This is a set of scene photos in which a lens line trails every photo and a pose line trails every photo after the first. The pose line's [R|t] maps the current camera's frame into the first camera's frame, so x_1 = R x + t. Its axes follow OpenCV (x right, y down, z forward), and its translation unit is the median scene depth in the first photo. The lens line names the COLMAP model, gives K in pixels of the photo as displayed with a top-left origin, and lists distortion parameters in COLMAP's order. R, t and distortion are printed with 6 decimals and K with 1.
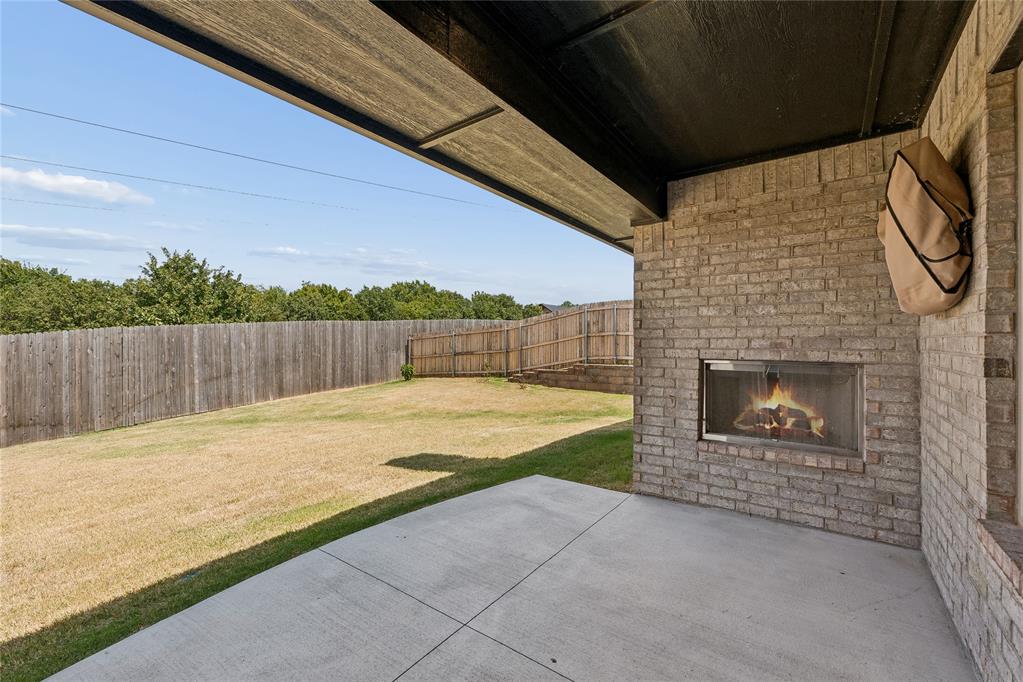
lens RADIAL K [[429.4, 0, 507.7], [0, 429.4, 341.7], [0, 0, 1]] dist [0.002634, 0.000507]
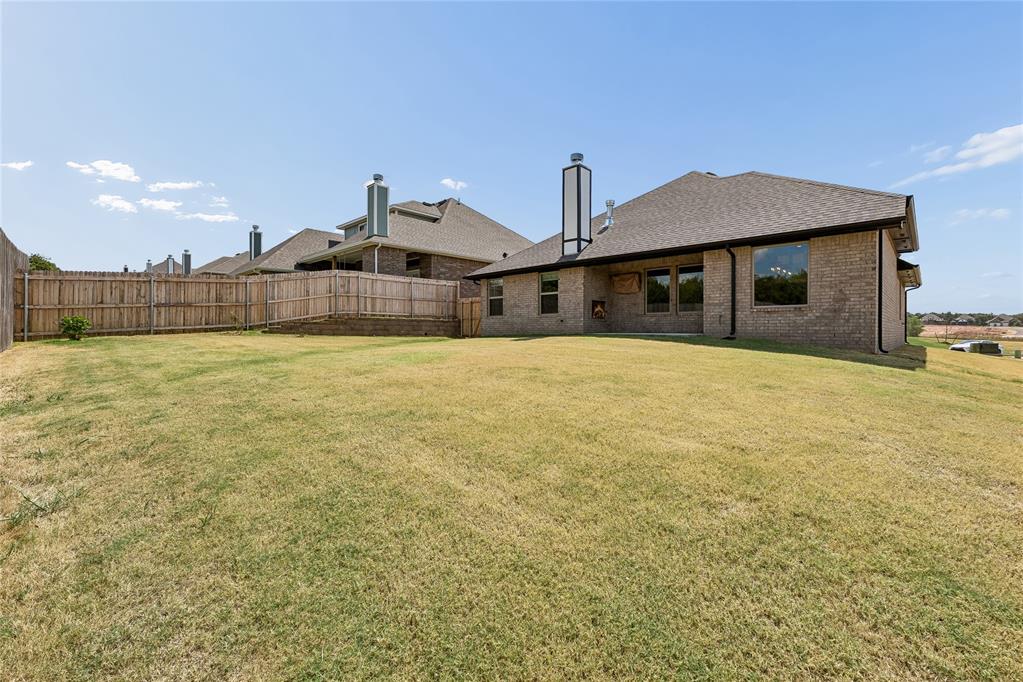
lens RADIAL K [[437.3, 0, 511.5], [0, 437.3, 341.0], [0, 0, 1]] dist [0.000957, 0.000228]
pose [[0.117931, -0.020363, 0.992813, -4.320435], [-0.003062, 0.999778, 0.020869, 0.387339], [-0.993017, -0.005501, 0.117843, 1.318035]]
